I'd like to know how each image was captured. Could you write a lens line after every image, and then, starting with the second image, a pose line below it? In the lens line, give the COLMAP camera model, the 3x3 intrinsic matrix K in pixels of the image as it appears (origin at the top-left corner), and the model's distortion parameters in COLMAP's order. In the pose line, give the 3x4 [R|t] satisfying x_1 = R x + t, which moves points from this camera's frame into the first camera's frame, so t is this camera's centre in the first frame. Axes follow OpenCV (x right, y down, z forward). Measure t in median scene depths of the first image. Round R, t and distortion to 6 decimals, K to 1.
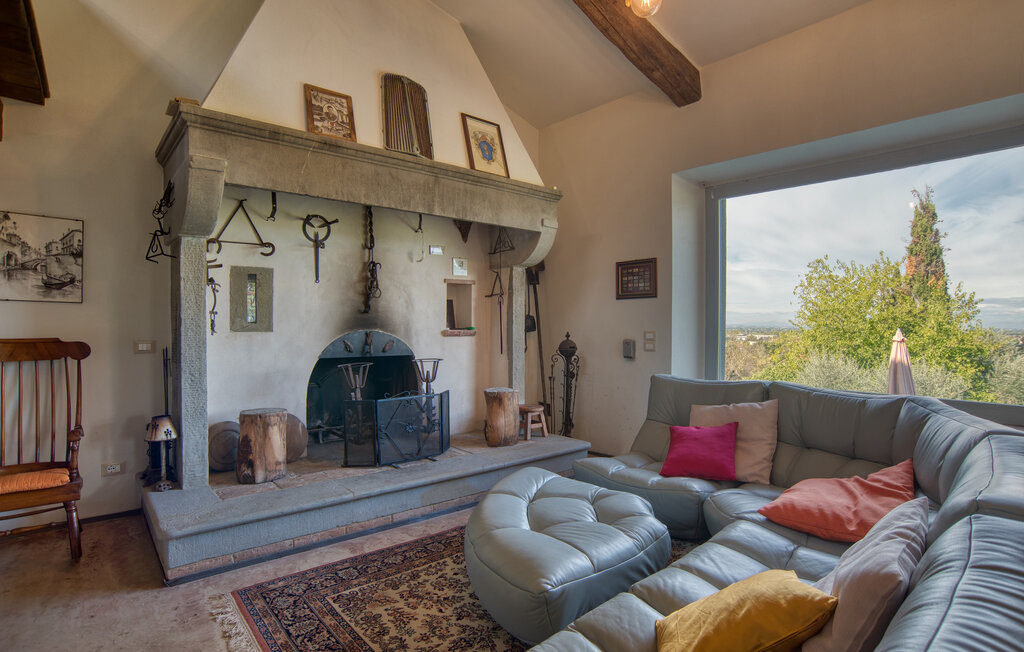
lens RADIAL K [[520.0, 0, 515.2], [0, 520.0, 322.9], [0, 0, 1]] dist [-0.026558, 0.017697]
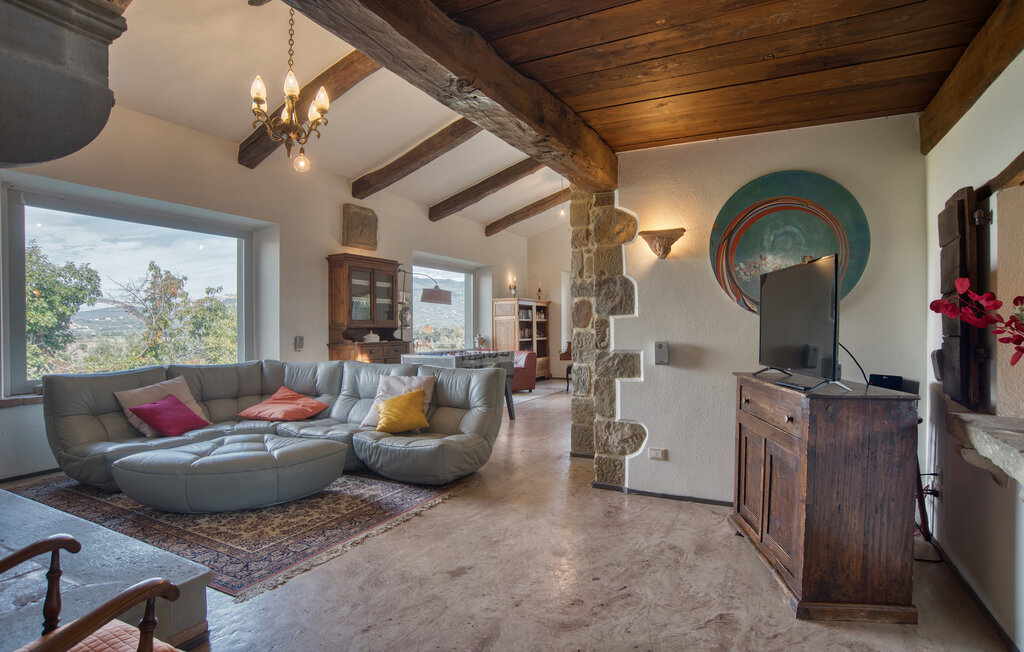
lens RADIAL K [[520.0, 0, 513.4], [0, 520.0, 328.9], [0, 0, 1]] dist [-0.026558, 0.017697]
pose [[-0.379515, -0.002573, 0.925182, -1.730666], [-0.003264, 0.999994, 0.001442, 0.014095], [-0.925180, -0.002472, -0.379521, 0.917101]]
